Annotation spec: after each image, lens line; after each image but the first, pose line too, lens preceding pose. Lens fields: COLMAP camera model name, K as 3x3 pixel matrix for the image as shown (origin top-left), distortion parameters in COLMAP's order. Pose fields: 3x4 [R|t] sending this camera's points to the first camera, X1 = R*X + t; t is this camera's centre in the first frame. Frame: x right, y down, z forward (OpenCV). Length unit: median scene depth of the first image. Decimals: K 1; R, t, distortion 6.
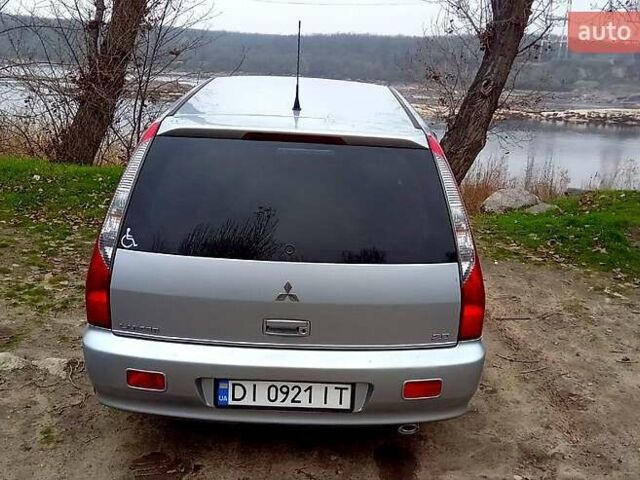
lens RADIAL K [[651.2, 0, 319.5], [0, 651.2, 266.7], [0, 0, 1]] dist [0.012349, 0.004202]
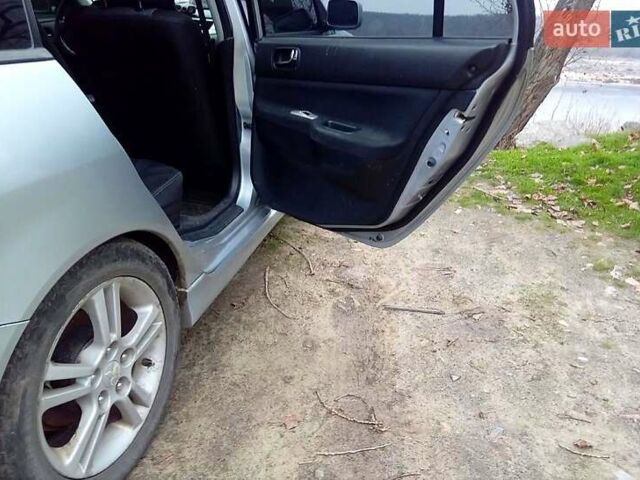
lens RADIAL K [[524.6, 0, 320.0], [0, 524.6, 240.0], [0, 0, 1]] dist [0.044538, -0.078940]
pose [[0.973384, 0.091084, -0.210303, 0.282576], [-0.072994, 0.993057, 0.092250, -0.018257], [0.217246, -0.074444, 0.973274, 0.485556]]
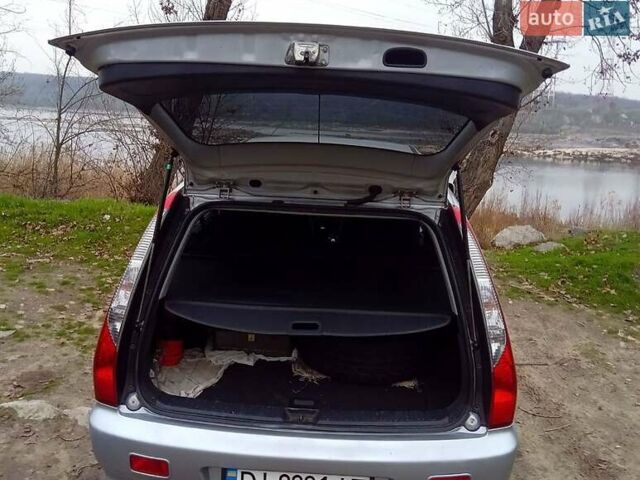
lens RADIAL K [[524.6, 0, 320.0], [0, 524.6, 240.0], [0, 0, 1]] dist [0.044538, -0.078940]
pose [[0.998023, 0.007712, -0.062367, 0.011525], [-0.011957, 0.997614, -0.067992, -0.051334], [0.061694, 0.068604, 0.995735, 0.120851]]
